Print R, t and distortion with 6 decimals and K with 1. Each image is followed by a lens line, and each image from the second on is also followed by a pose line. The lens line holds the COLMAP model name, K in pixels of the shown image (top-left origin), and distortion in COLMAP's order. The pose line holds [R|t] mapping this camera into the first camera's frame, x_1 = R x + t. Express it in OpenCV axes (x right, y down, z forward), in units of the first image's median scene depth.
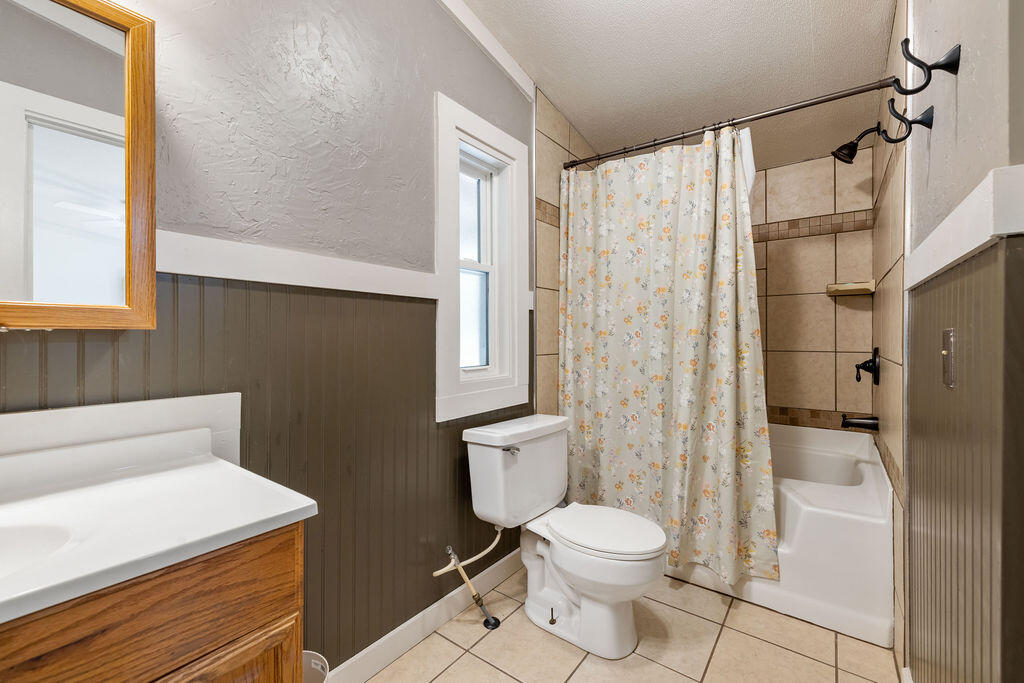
lens RADIAL K [[424.8, 0, 505.6], [0, 424.8, 336.8], [0, 0, 1]] dist [-0.003026, 0.000396]
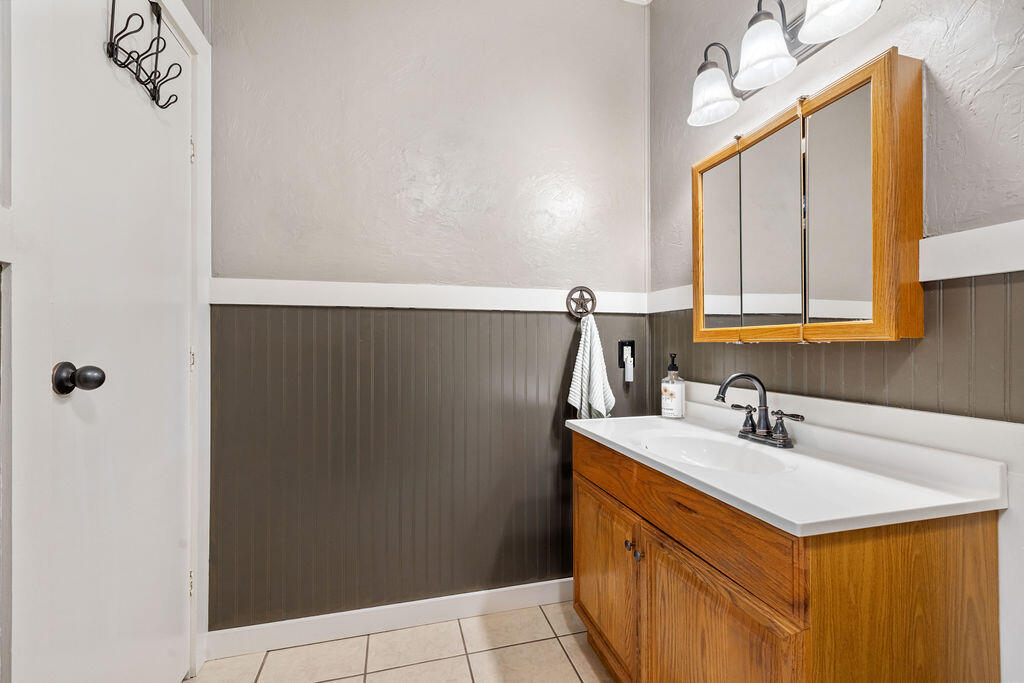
lens RADIAL K [[424.8, 0, 514.6], [0, 424.8, 342.4], [0, 0, 1]] dist [-0.003026, 0.000396]
pose [[-0.592076, -0.010673, -0.805812, 0.240202], [-0.004802, 0.999941, -0.009716, 0.000651], [0.805868, -0.001883, -0.592092, 0.366730]]
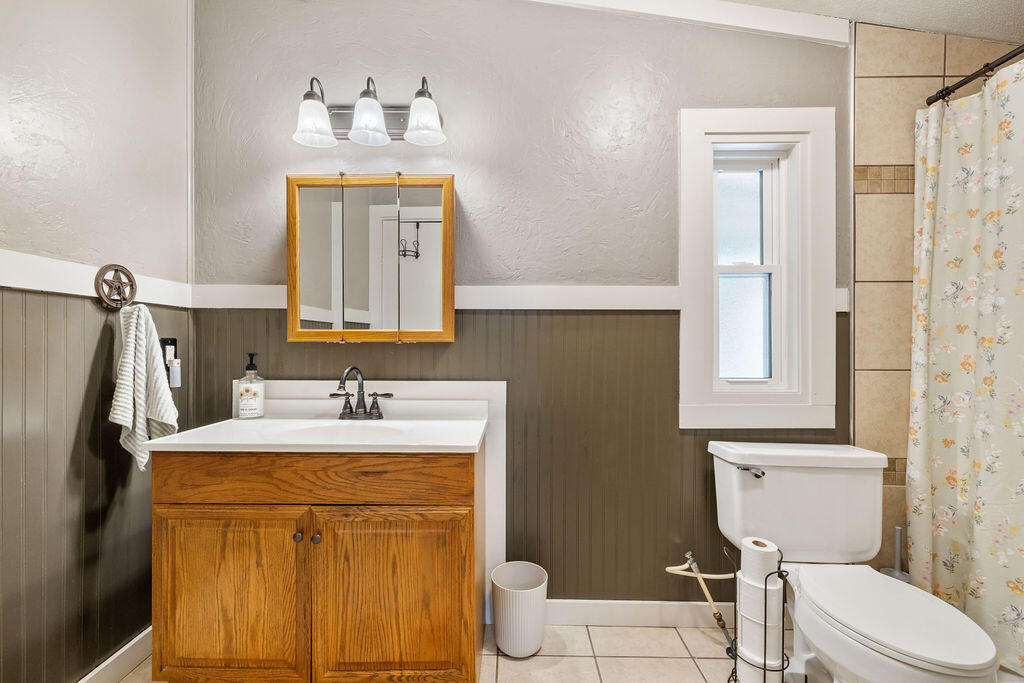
lens RADIAL K [[424.8, 0, 508.6], [0, 424.8, 346.4], [0, 0, 1]] dist [-0.003026, 0.000396]
pose [[0.600520, -0.000291, -0.799610, 0.336294], [-0.000214, 1.000000, -0.000525, 0.001149], [0.799610, 0.000486, 0.600520, 0.034745]]
